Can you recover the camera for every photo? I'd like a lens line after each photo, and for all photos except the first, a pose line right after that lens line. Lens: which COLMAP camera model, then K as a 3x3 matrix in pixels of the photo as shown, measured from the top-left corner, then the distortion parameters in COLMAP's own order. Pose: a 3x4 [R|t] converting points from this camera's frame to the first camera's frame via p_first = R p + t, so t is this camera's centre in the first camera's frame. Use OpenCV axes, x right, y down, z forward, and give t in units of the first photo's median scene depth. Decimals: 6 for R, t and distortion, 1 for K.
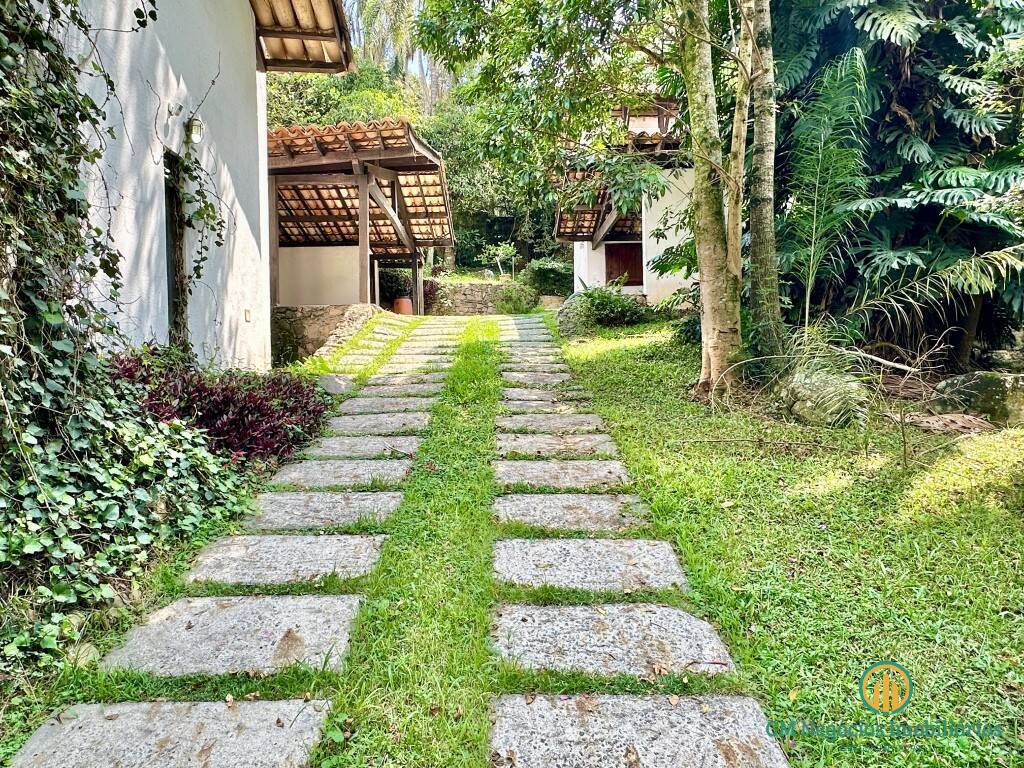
lens RADIAL K [[629.5, 0, 508.8], [0, 629.5, 385.0], [0, 0, 1]] dist [0.003505, 0.001049]
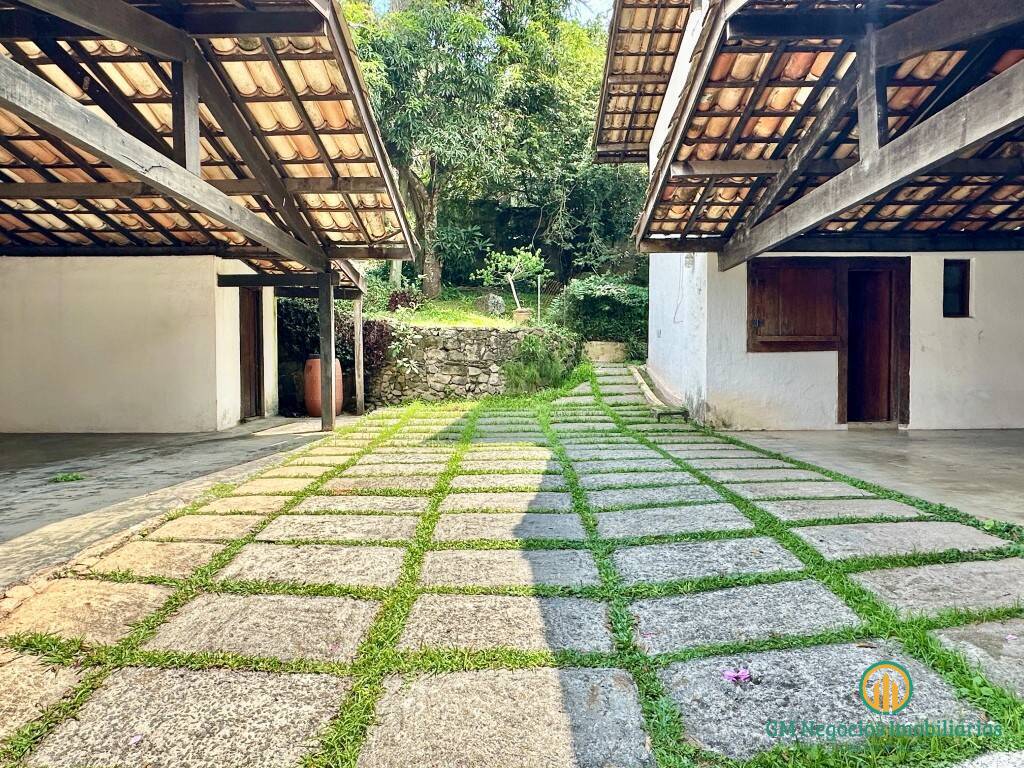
lens RADIAL K [[629.5, 0, 511.0], [0, 629.5, 385.3], [0, 0, 1]] dist [0.003505, 0.001049]
pose [[0.999599, 0.017414, -0.022343, -0.003713], [-0.017423, 0.999848, -0.000217, -0.109486], [0.022336, 0.000606, 0.999750, 0.460052]]
